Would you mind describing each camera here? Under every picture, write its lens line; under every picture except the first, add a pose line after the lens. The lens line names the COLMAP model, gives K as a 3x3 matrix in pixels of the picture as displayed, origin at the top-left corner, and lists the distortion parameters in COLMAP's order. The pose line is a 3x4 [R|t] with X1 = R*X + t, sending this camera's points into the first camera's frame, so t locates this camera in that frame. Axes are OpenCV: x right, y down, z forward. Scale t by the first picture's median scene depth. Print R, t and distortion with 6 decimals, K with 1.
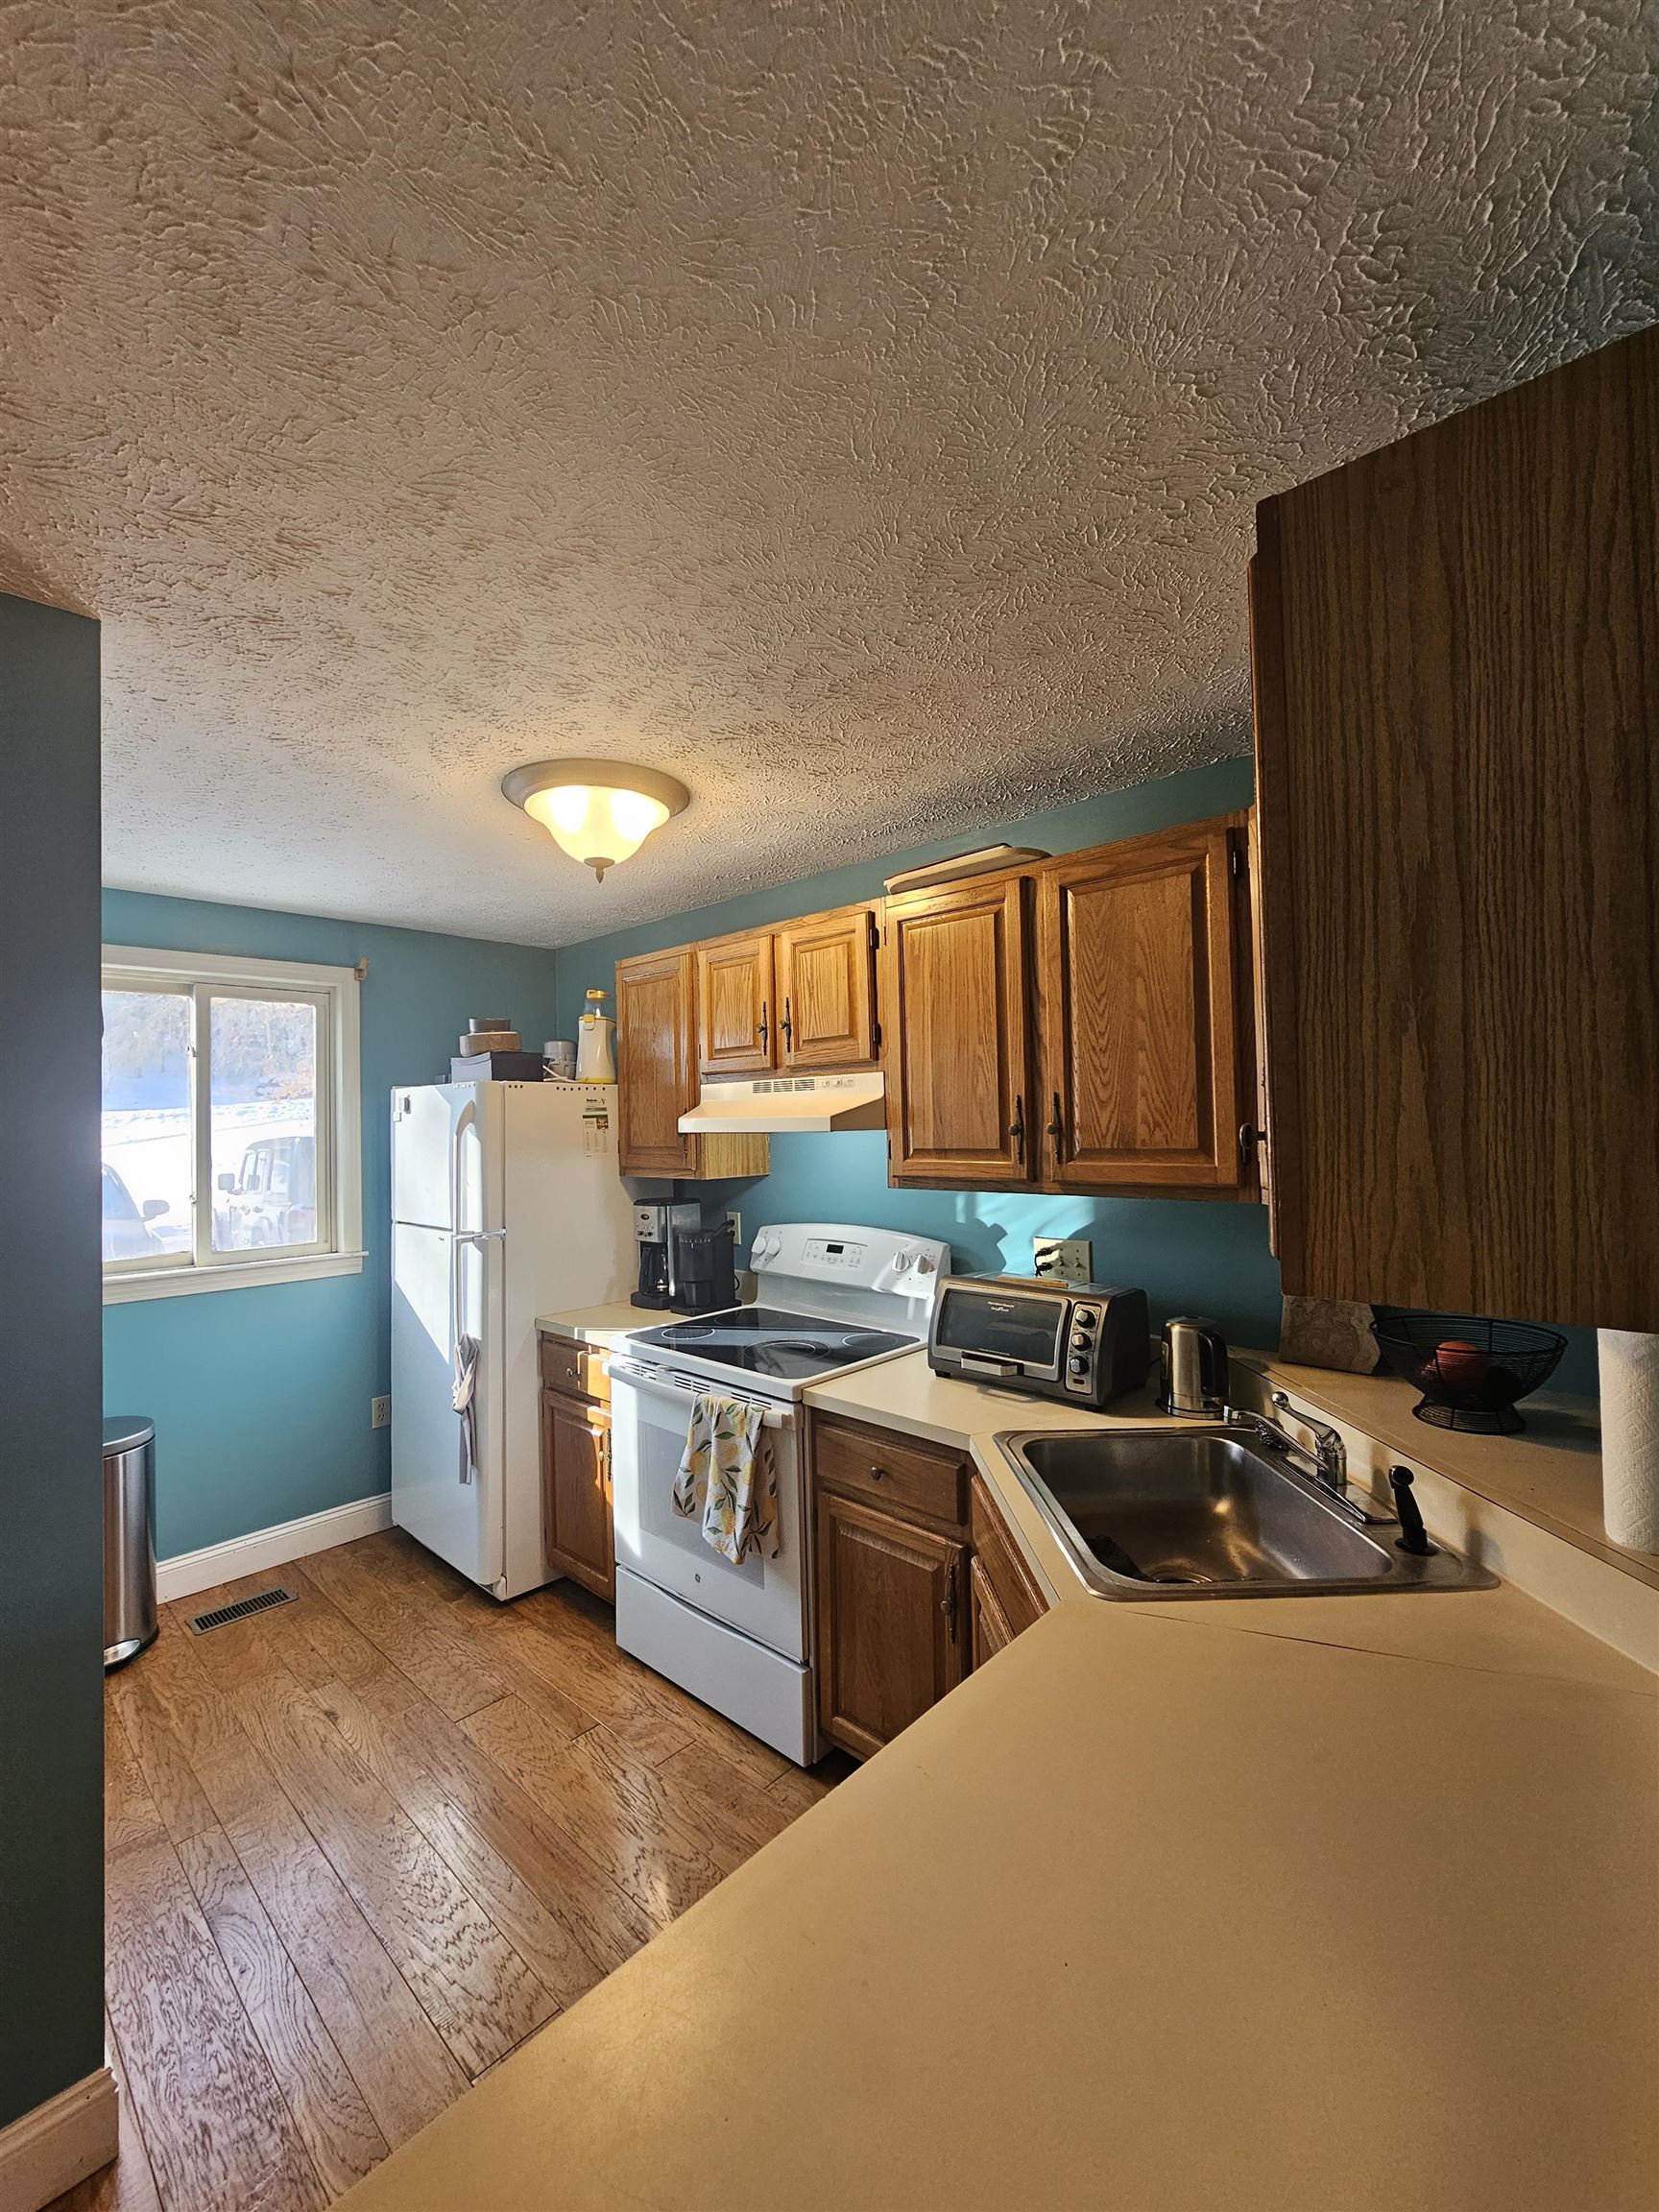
lens RADIAL K [[903.0, 0, 814.9], [0, 903.0, 1102.5], [0, 0, 1]] dist [-0.006586, 0.002495]
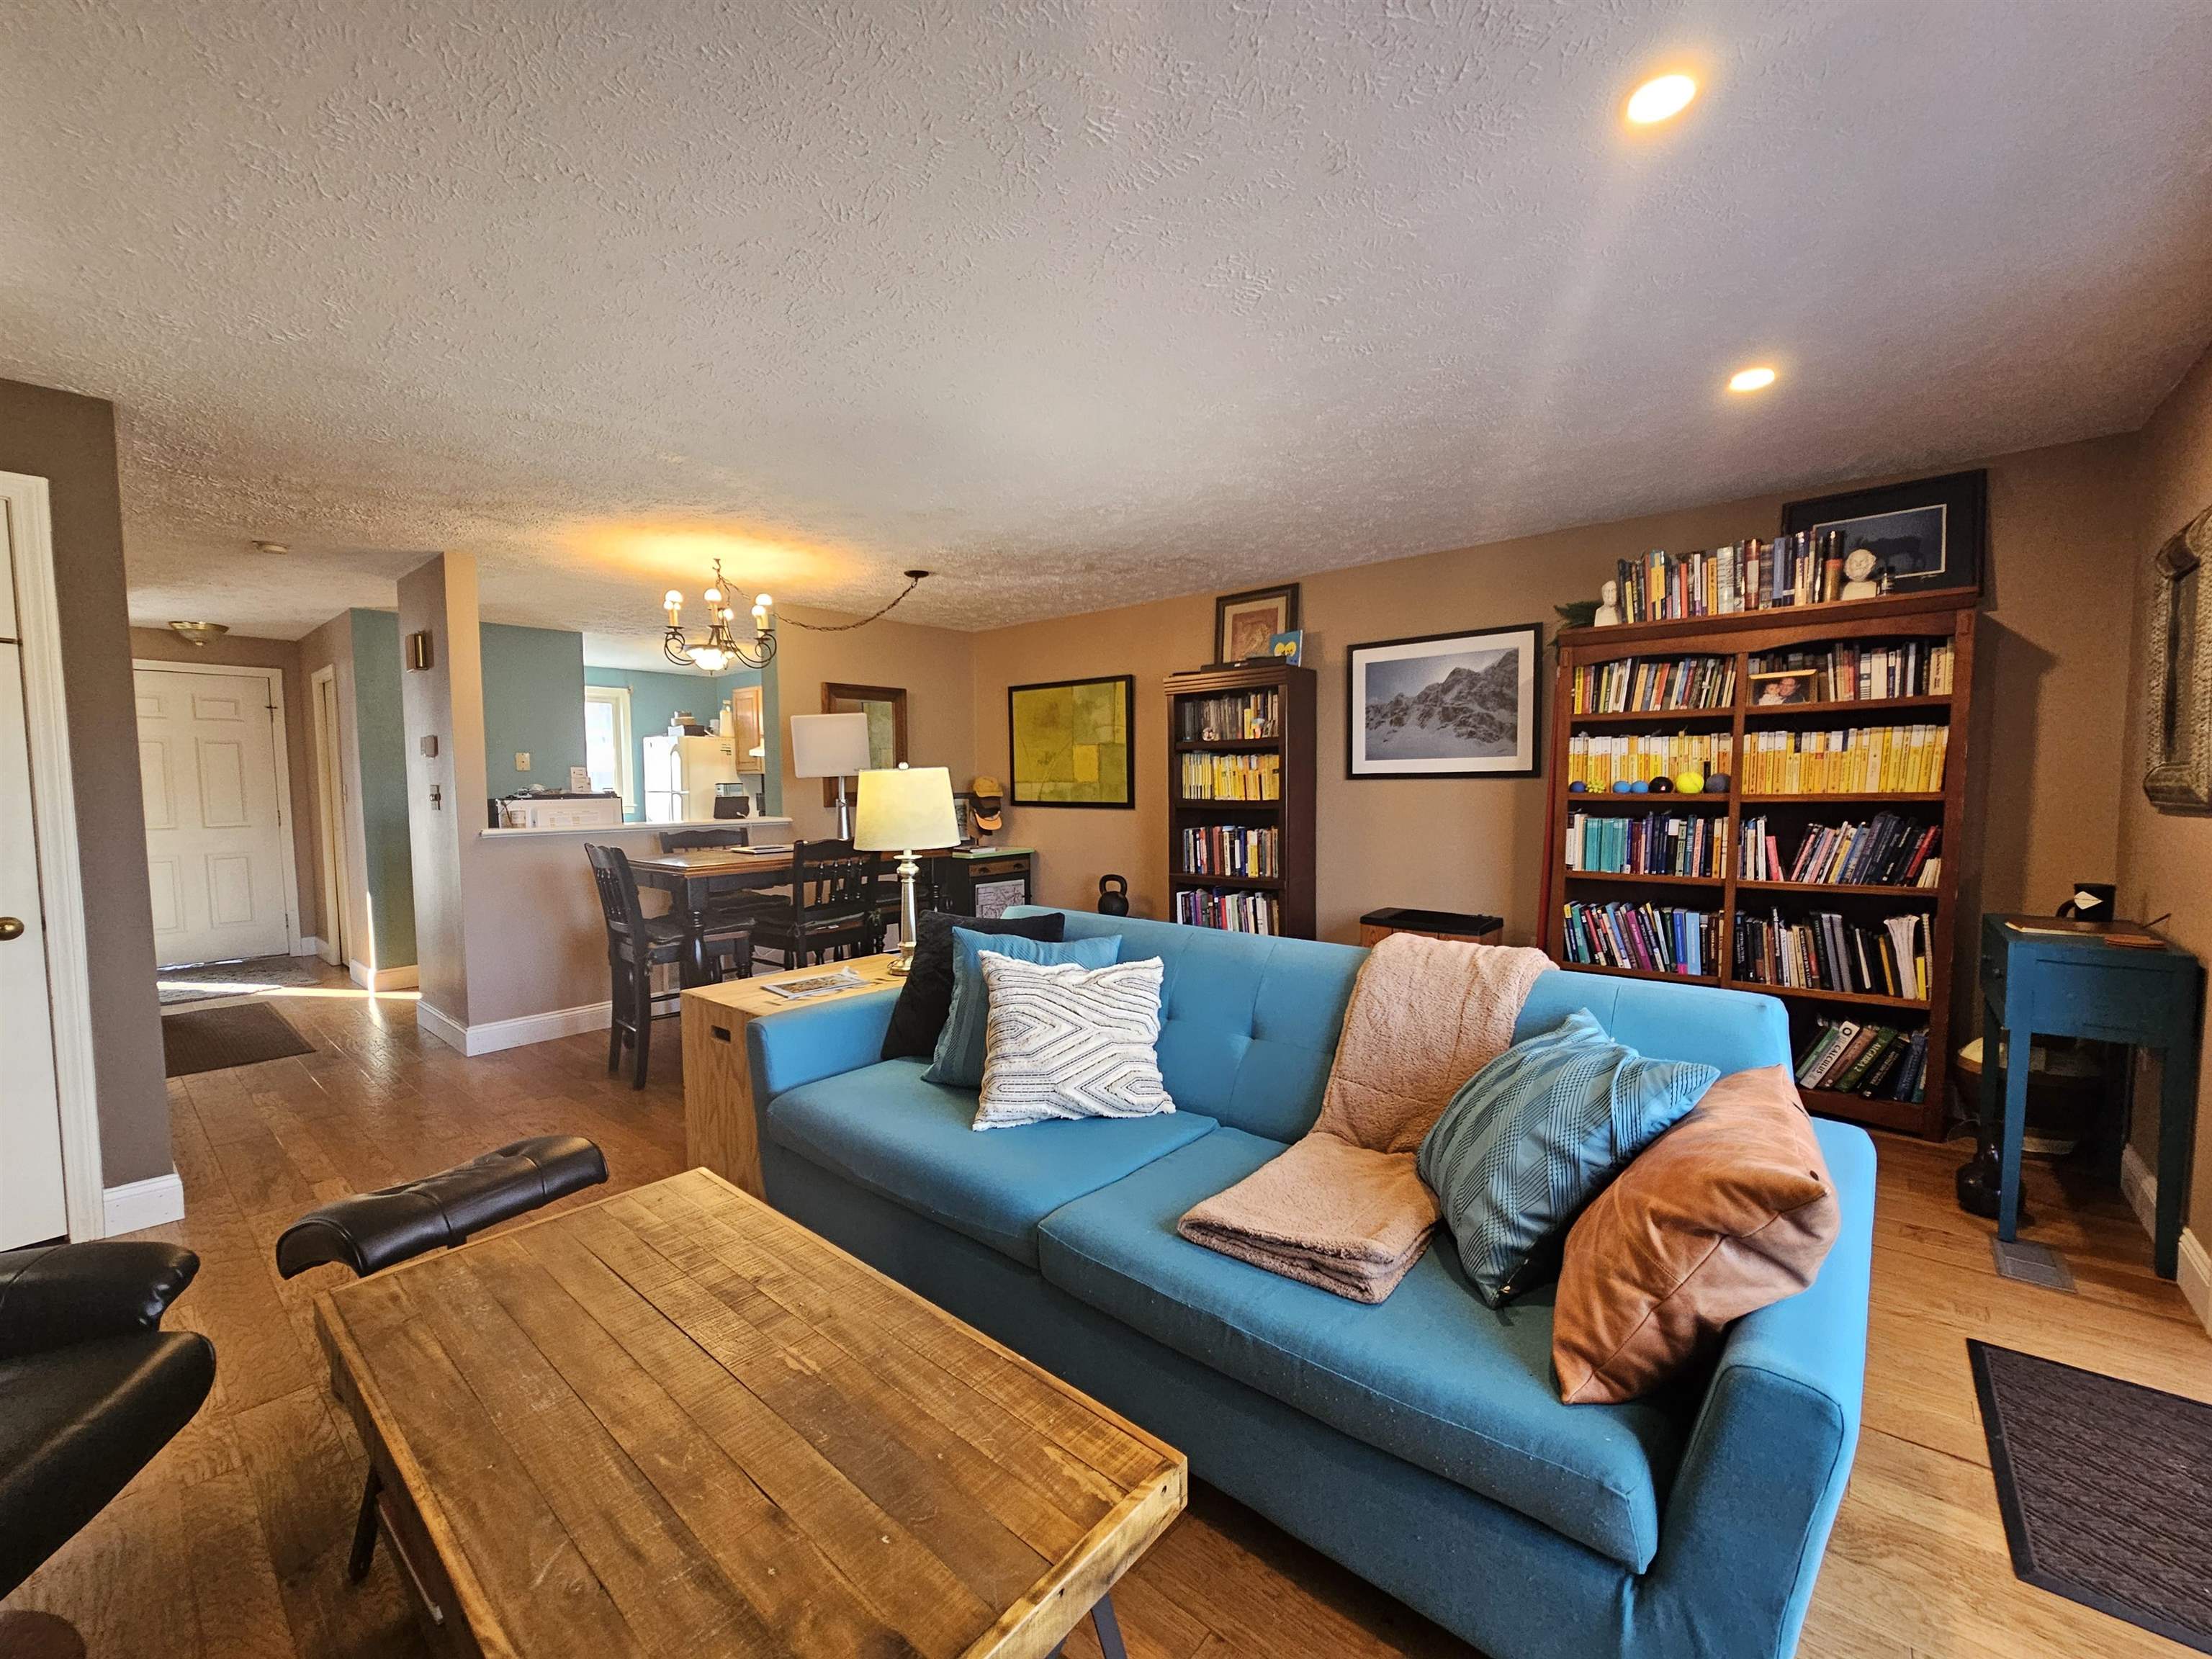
lens RADIAL K [[903.0, 0, 1108.2], [0, 903.0, 831.2], [0, 0, 1]] dist [-0.006586, 0.002495]
pose [[0.998137, 0.013336, 0.059540, 0.994651], [-0.017512, 0.997380, 0.070186, 0.064733], [-0.058448, -0.071098, 0.995755, -2.353427]]
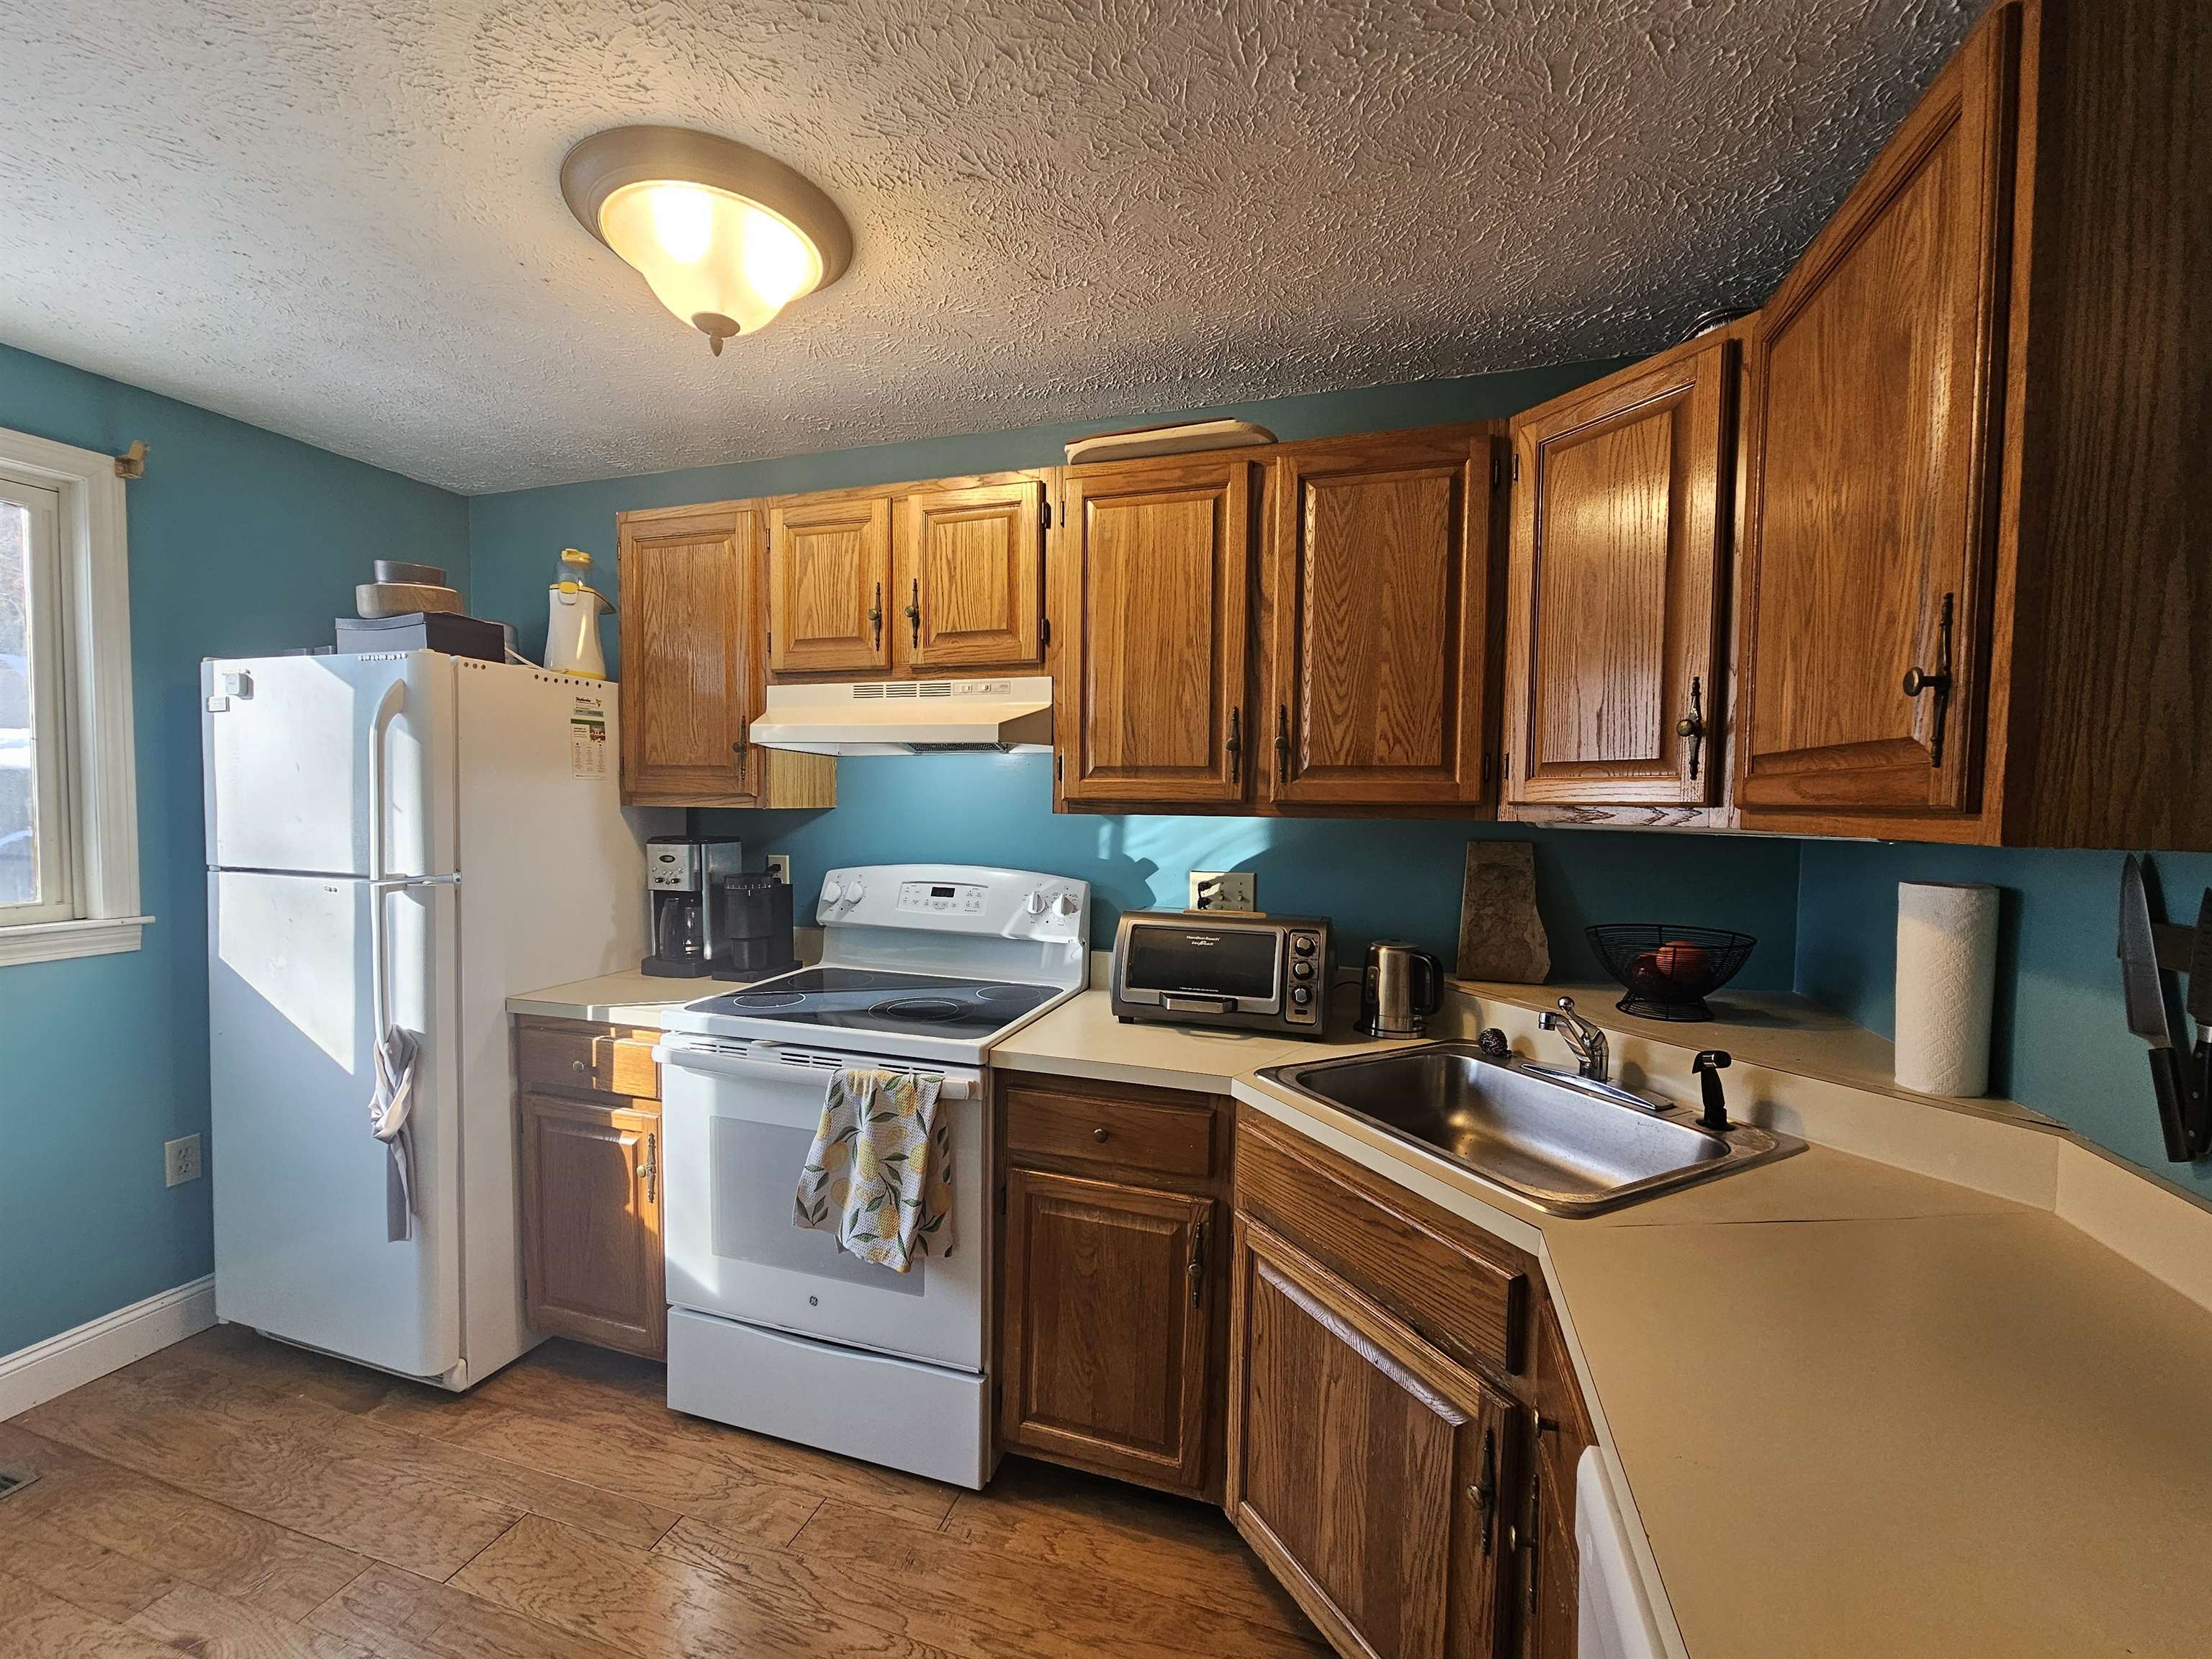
lens RADIAL K [[903.0, 0, 1102.7], [0, 903.0, 842.9], [0, 0, 1]] dist [-0.006586, 0.002495]
pose [[0.898531, 0.011811, 0.438751, -0.267608], [-0.041951, 0.997372, 0.059064, 0.074309], [-0.436900, -0.071477, 0.896666, 0.222596]]
